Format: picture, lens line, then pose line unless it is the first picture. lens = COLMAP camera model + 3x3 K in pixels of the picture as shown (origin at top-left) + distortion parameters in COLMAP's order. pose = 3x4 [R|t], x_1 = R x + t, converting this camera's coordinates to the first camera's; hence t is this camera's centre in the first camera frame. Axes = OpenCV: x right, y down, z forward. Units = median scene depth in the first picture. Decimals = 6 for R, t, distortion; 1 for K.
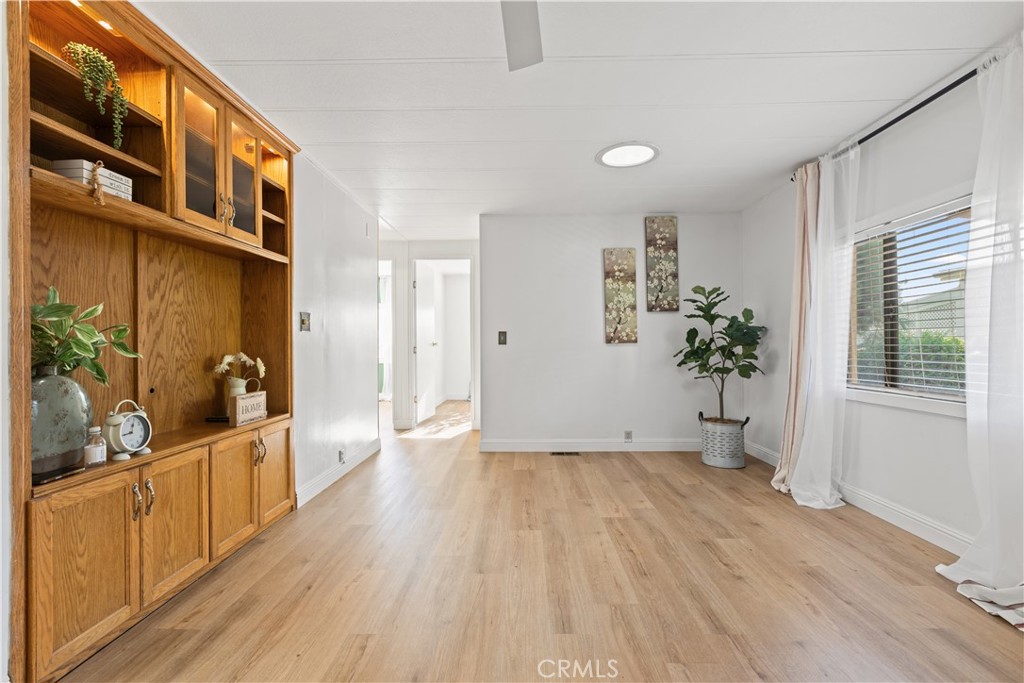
lens RADIAL K [[461.0, 0, 516.4], [0, 461.0, 338.9], [0, 0, 1]] dist [0.002834, 0.000056]
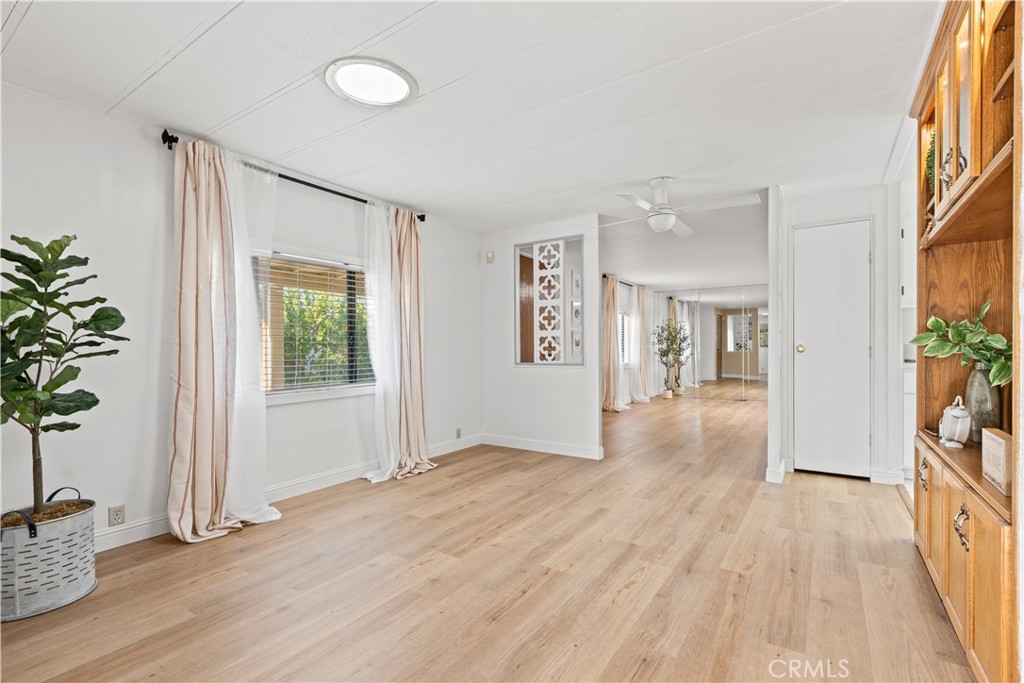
lens RADIAL K [[461.0, 0, 513.1], [0, 461.0, 351.3], [0, 0, 1]] dist [0.002834, 0.000056]
pose [[-0.836075, 0.007379, 0.548566, -0.413498], [0.006163, 0.999973, -0.004058, 0.015737], [-0.548581, -0.000012, -0.836097, 1.890272]]
